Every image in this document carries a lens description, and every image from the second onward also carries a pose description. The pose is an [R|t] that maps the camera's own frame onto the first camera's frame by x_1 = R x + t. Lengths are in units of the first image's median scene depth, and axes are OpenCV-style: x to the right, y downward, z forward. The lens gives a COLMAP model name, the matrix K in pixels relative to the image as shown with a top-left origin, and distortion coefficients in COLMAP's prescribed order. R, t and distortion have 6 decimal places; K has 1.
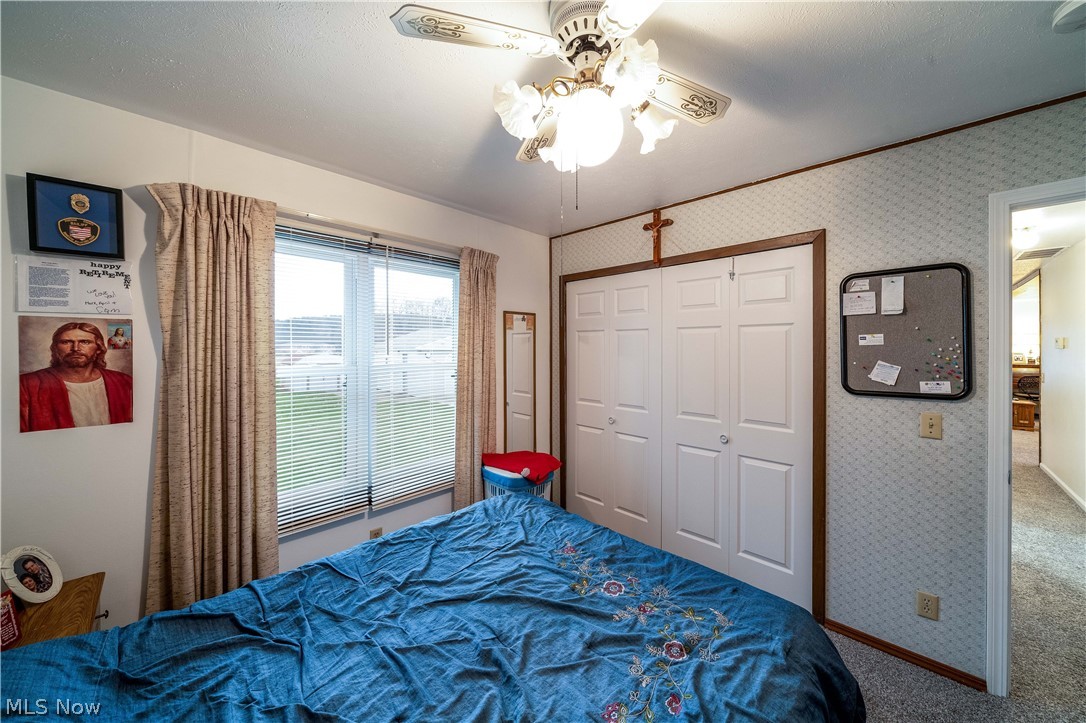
lens RADIAL K [[377.0, 0, 544.8], [0, 377.0, 351.9], [0, 0, 1]] dist [-0.008885, 0.000724]
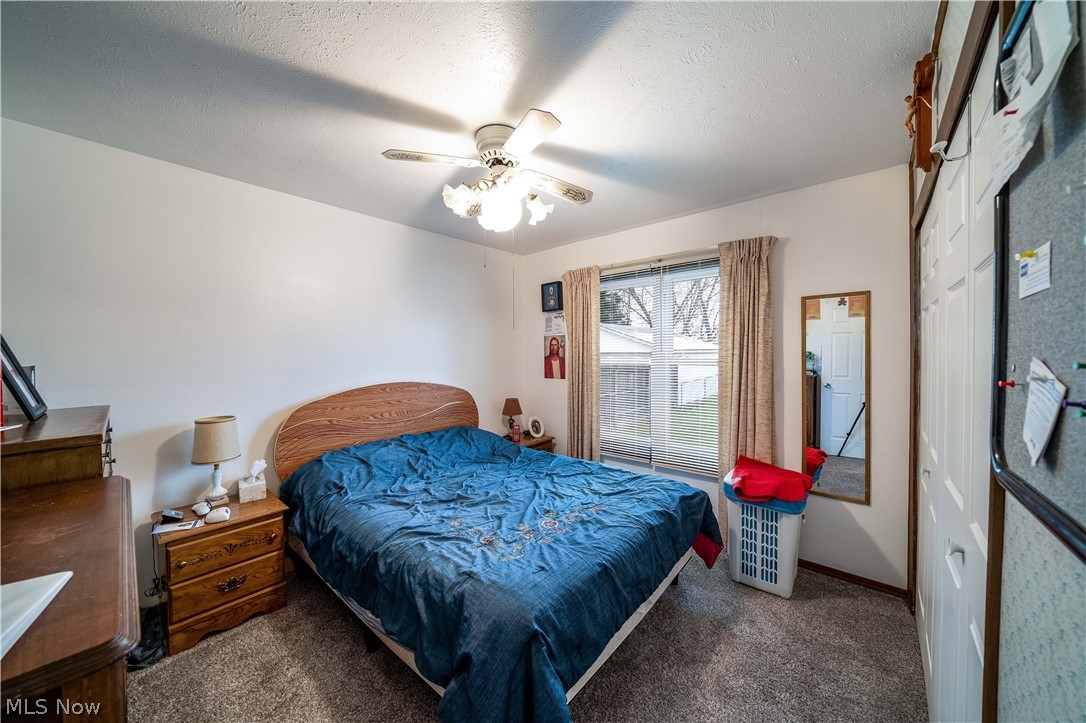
lens RADIAL K [[377.0, 0, 545.1], [0, 377.0, 360.6], [0, 0, 1]] dist [-0.008885, 0.000724]
pose [[0.051297, 0.021155, -0.998459, 1.262830], [-0.004787, 0.999769, 0.020936, 0.025298], [0.998672, 0.003706, 0.051386, 0.774489]]
